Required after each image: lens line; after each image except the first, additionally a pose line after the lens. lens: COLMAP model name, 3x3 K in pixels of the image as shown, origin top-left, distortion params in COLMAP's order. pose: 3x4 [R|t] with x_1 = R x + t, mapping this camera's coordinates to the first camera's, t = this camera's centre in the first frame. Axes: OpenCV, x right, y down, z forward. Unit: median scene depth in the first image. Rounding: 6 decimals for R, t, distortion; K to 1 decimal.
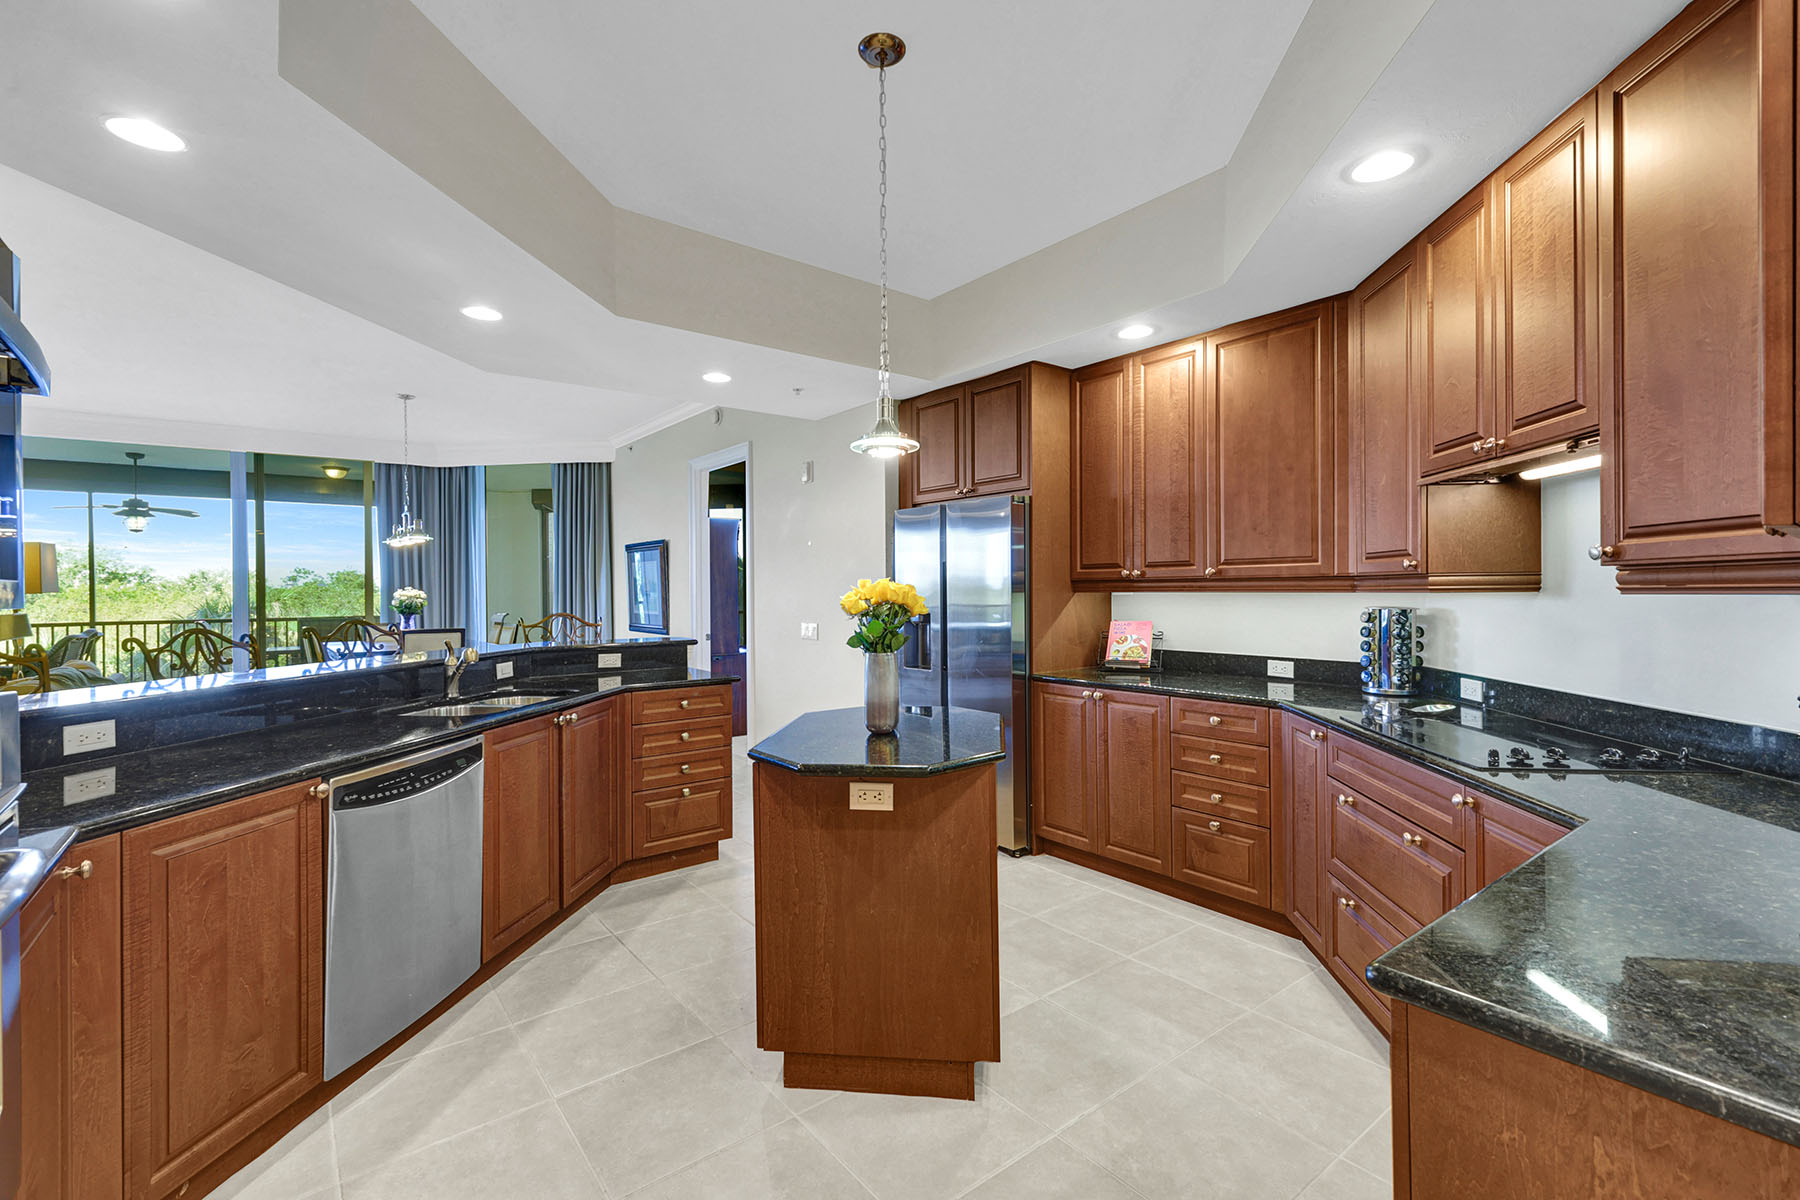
lens RADIAL K [[785.2, 0, 886.1], [0, 785.2, 593.0], [0, 0, 1]] dist [0.004724, 0.000040]
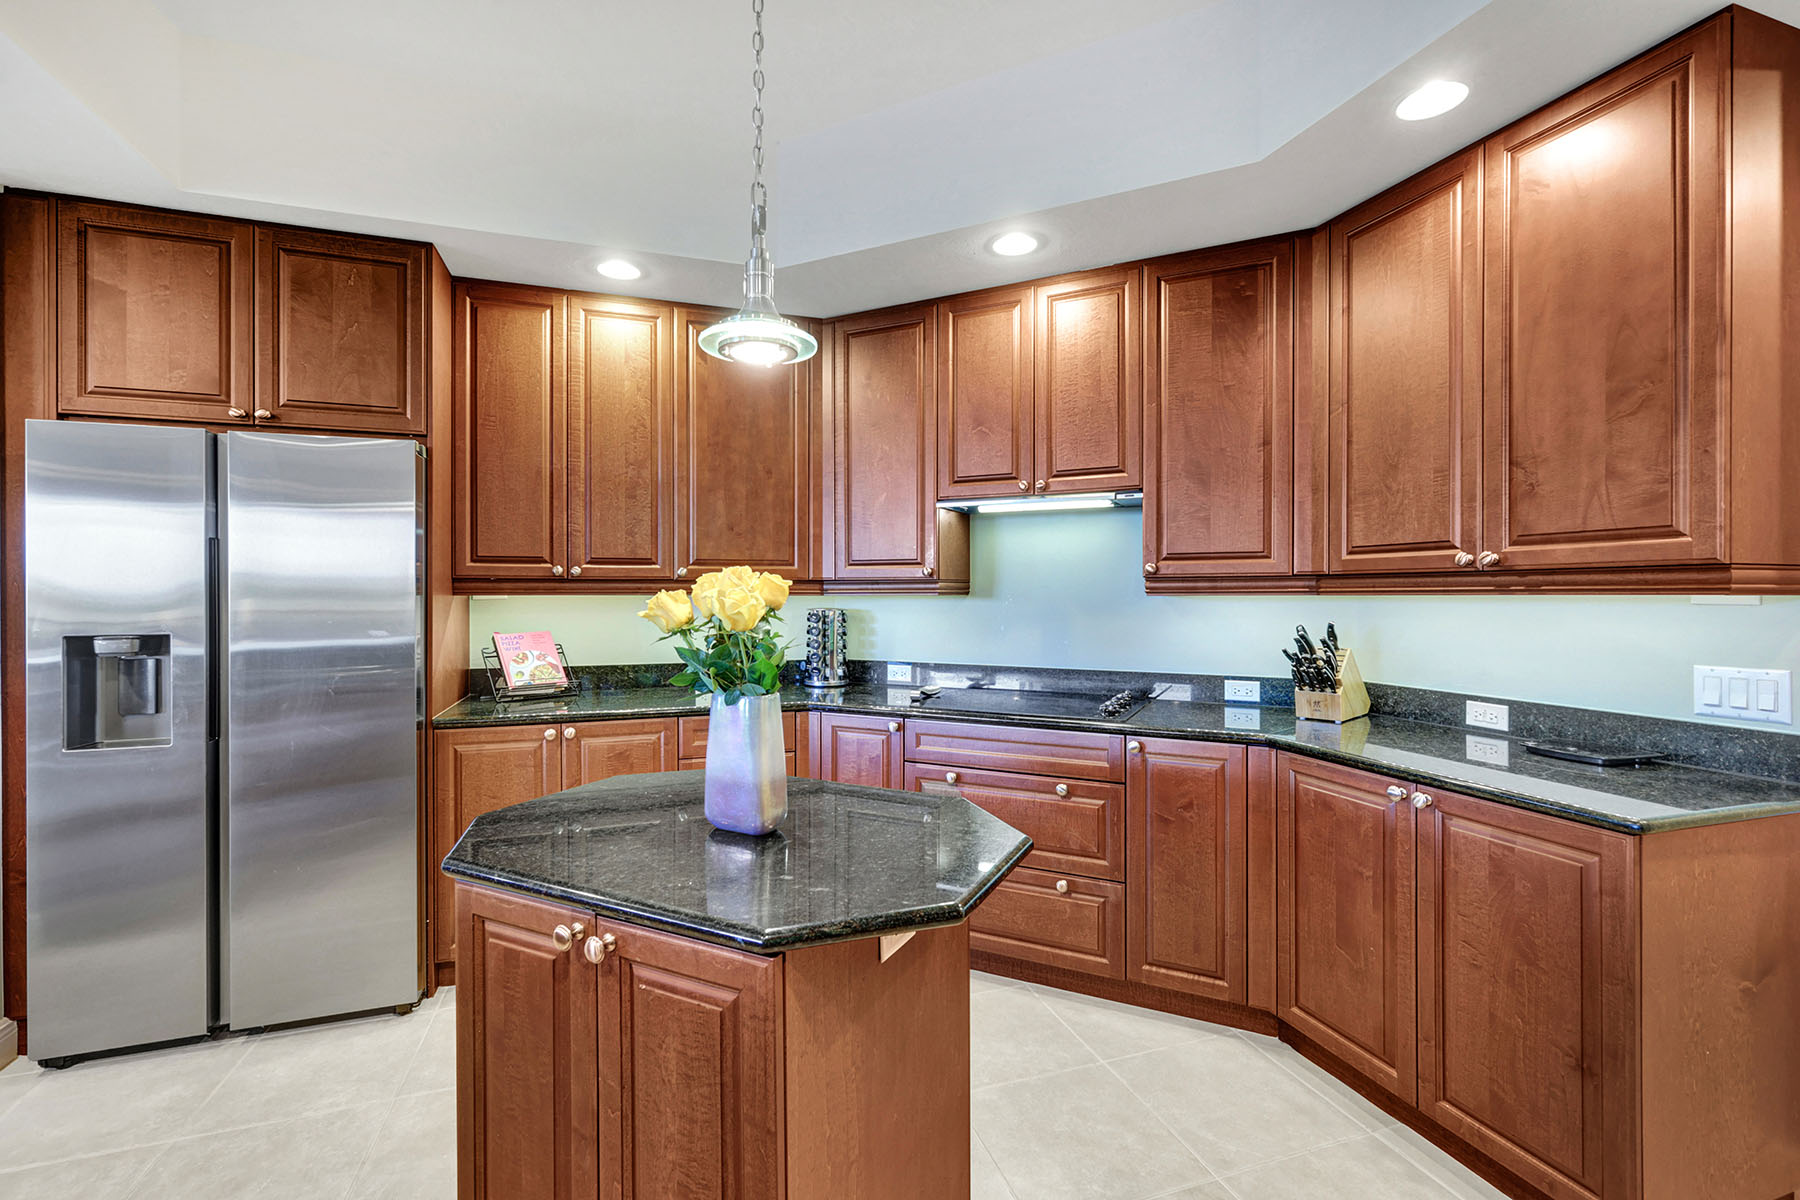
lens RADIAL K [[785.2, 0, 907.6], [0, 785.2, 582.7], [0, 0, 1]] dist [0.004724, 0.000040]
pose [[0.321962, 0.020305, 0.946535, -0.333919], [0.000181, 0.999769, -0.021509, 0.004451], [-0.946753, 0.007097, 0.321884, 0.449538]]
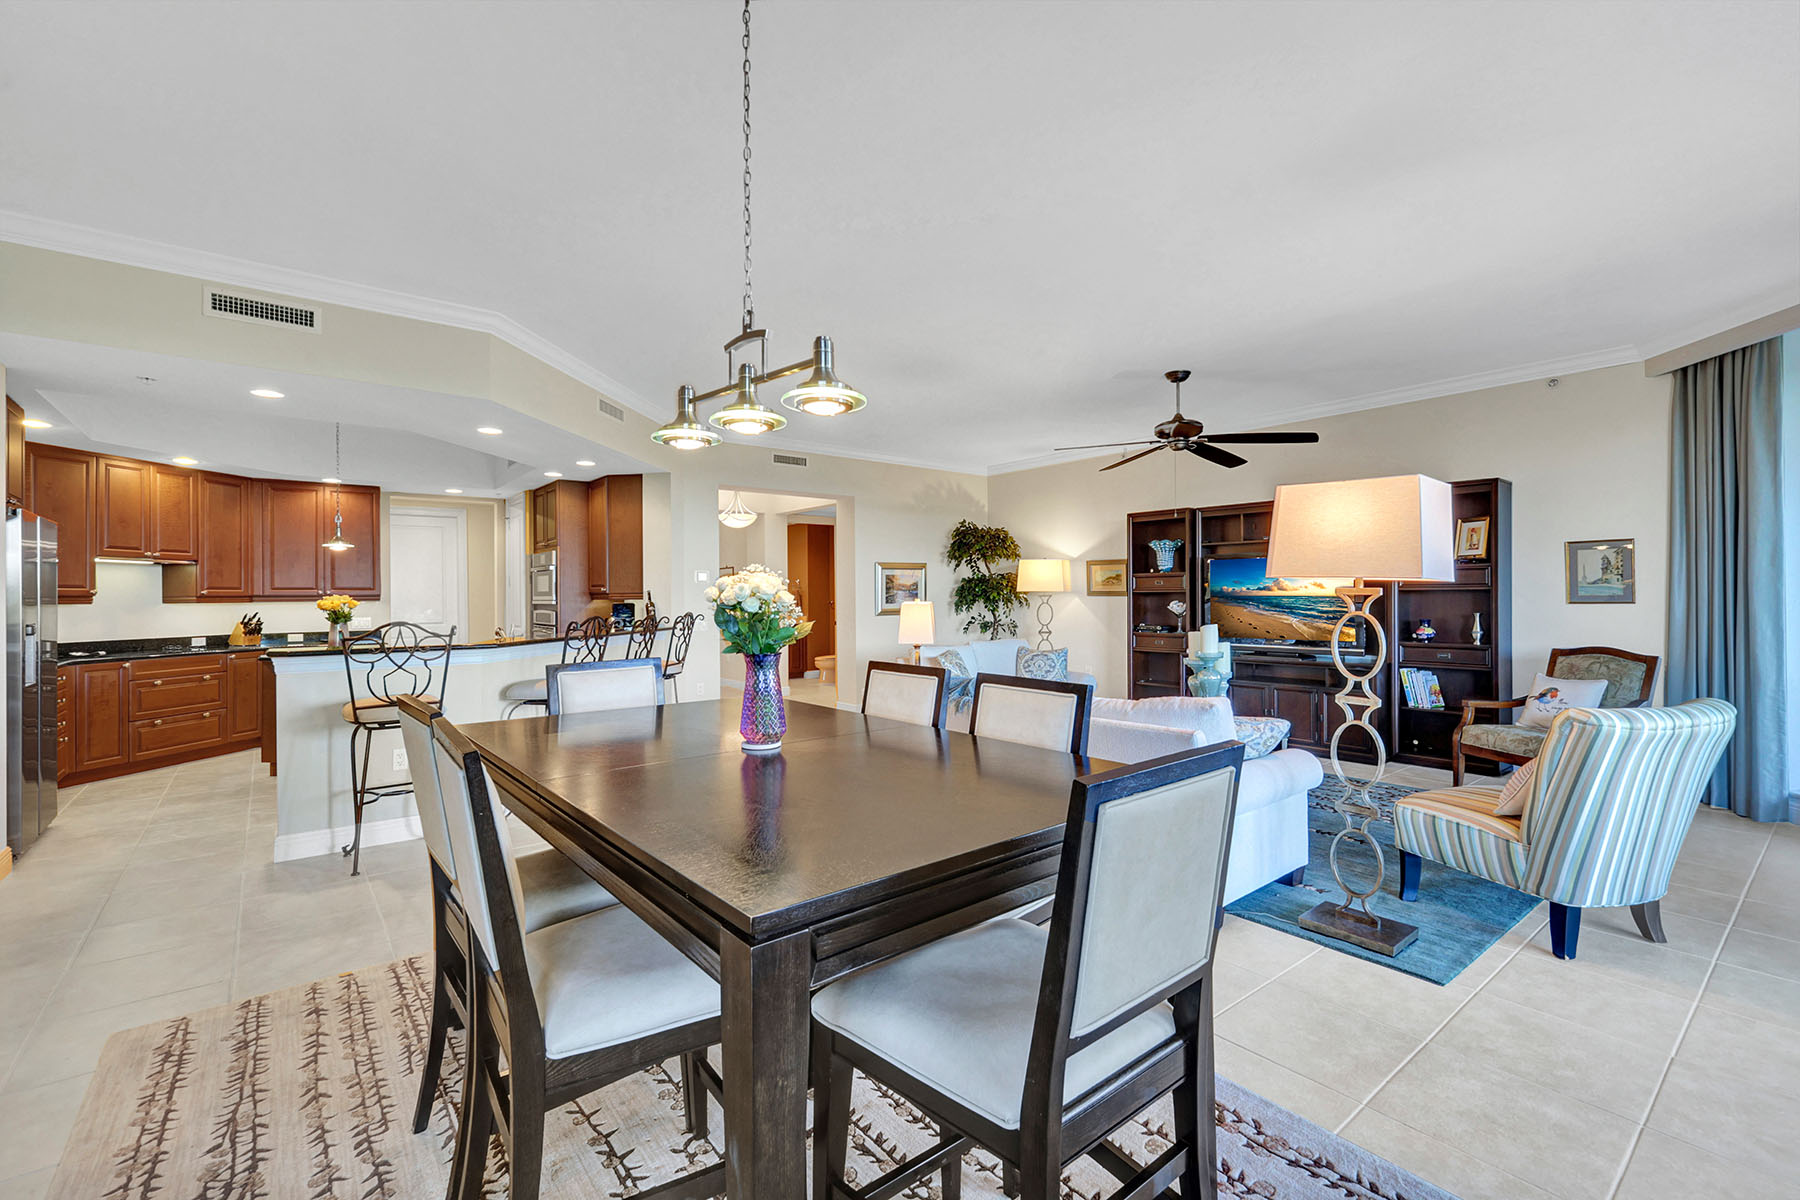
lens RADIAL K [[785.2, 0, 904.2], [0, 785.2, 586.7], [0, 0, 1]] dist [0.004724, 0.000040]
pose [[-0.999468, 0.016773, -0.027969, -1.187491], [0.017149, 0.999765, -0.013274, 0.014526], [0.027740, -0.013747, -0.999521, 2.409524]]
